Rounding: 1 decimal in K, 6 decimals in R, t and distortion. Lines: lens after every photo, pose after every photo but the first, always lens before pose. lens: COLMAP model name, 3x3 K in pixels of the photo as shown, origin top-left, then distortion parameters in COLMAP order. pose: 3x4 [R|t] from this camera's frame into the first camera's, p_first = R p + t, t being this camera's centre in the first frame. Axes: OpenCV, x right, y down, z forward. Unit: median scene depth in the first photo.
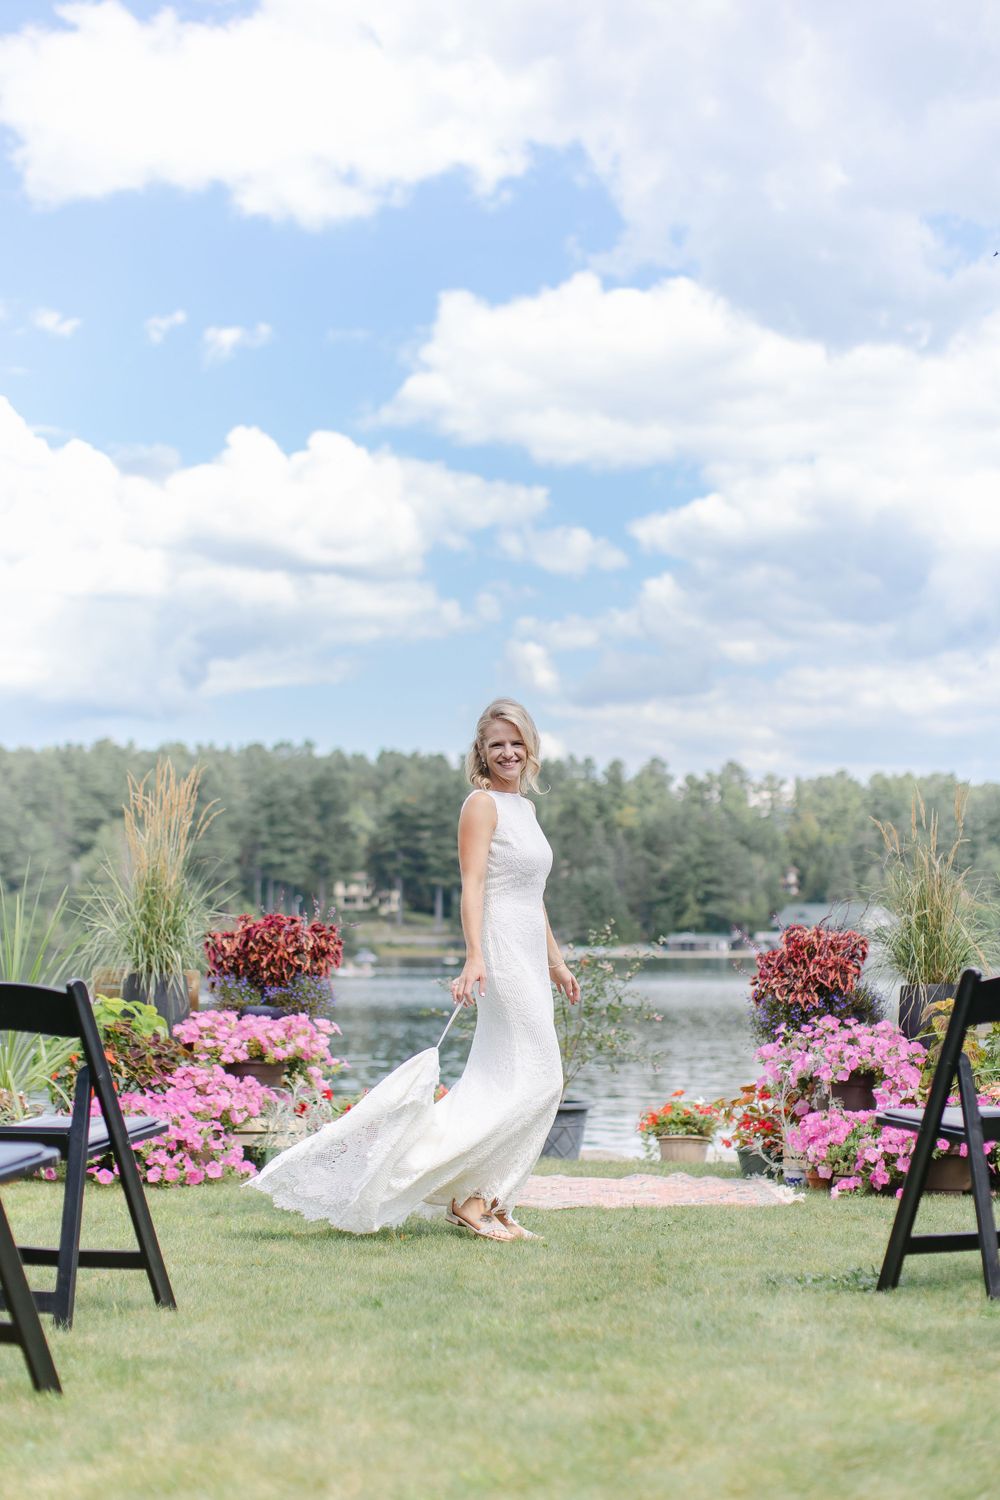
lens RADIAL K [[2432.3, 0, 505.9], [0, 2432.3, 758.2], [0, 0, 1]] dist [-0.213383, 0.000000]
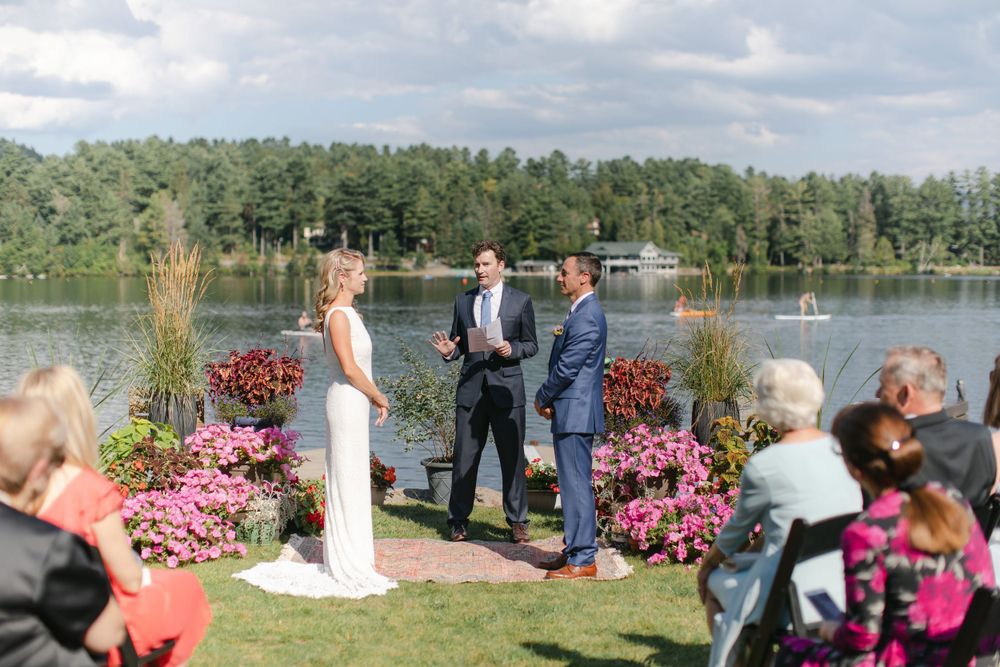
lens RADIAL K [[1538.5, 0, 504.1], [0, 1538.5, 338.4], [0, 0, 1]] dist [-0.104251, 0.000000]
pose [[0.998260, -0.008329, 0.058373, -0.002397], [0.000948, 0.992111, 0.125359, -0.056924], [-0.058957, -0.125086, 0.990393, 0.101237]]
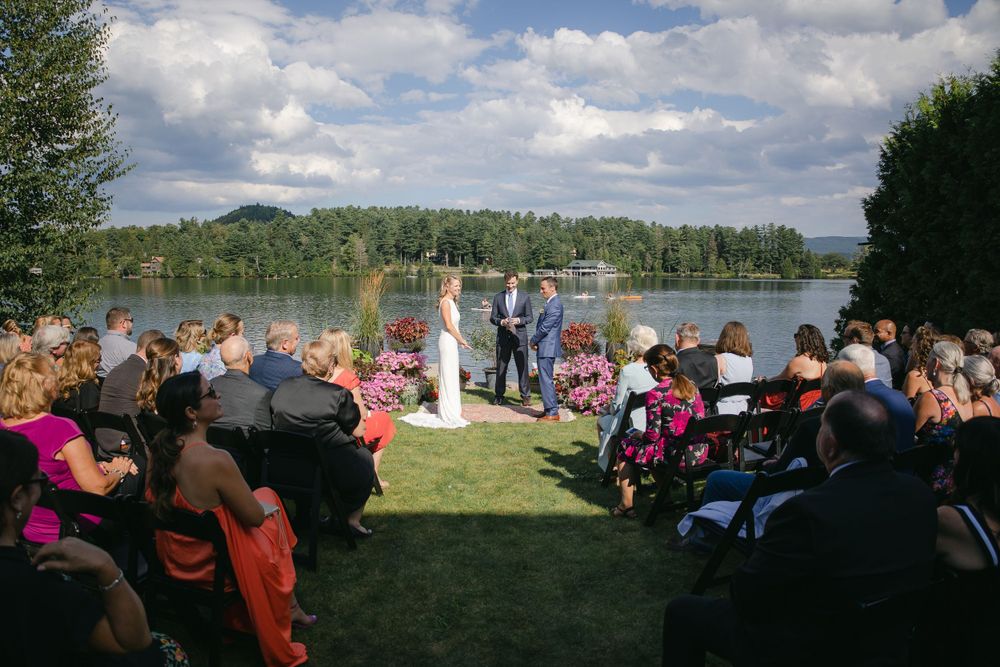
lens RADIAL K [[785.0, 0, 501.6], [0, 785.0, 338.3], [0, 0, 1]] dist [-0.146263, 0.002783]
pose [[0.999683, -0.004054, 0.024835, 0.001306], [-0.000048, 0.986626, 0.162999, -0.076366], [-0.025163, -0.162949, 0.986314, -0.004064]]
